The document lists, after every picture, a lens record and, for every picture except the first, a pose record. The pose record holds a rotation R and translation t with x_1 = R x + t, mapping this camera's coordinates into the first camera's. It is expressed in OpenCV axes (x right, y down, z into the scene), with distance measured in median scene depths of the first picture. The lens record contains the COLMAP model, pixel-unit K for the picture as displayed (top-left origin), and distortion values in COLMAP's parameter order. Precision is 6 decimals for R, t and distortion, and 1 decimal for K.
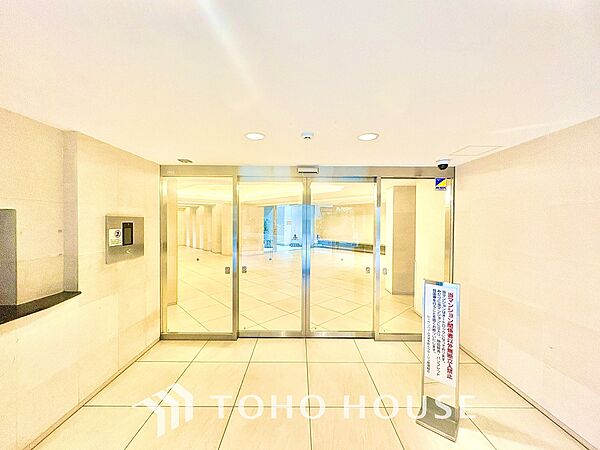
lens RADIAL K [[237.3, 0, 301.9], [0, 237.3, 223.8], [0, 0, 1]] dist [-0.003800, 0.000509]
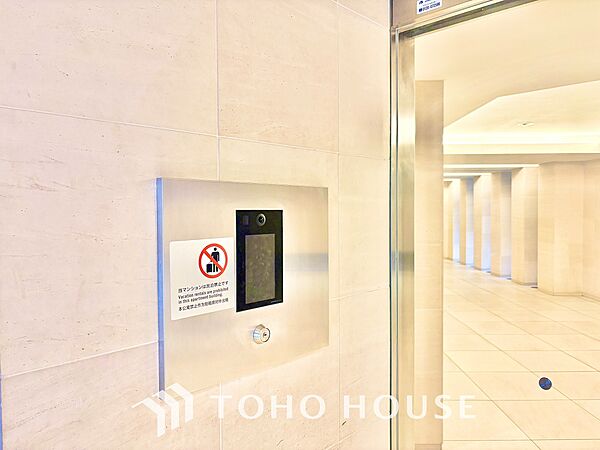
lens RADIAL K [[453.2, 0, 300.8], [0, 453.2, 222.9], [0, 0, 1]] dist [-0.000451, 0.001030]
pose [[0.719750, 0.013425, -0.694104, -0.362303], [0.000616, 0.999800, 0.019977, -0.001037], [0.694233, -0.014806, 0.719598, 0.639507]]
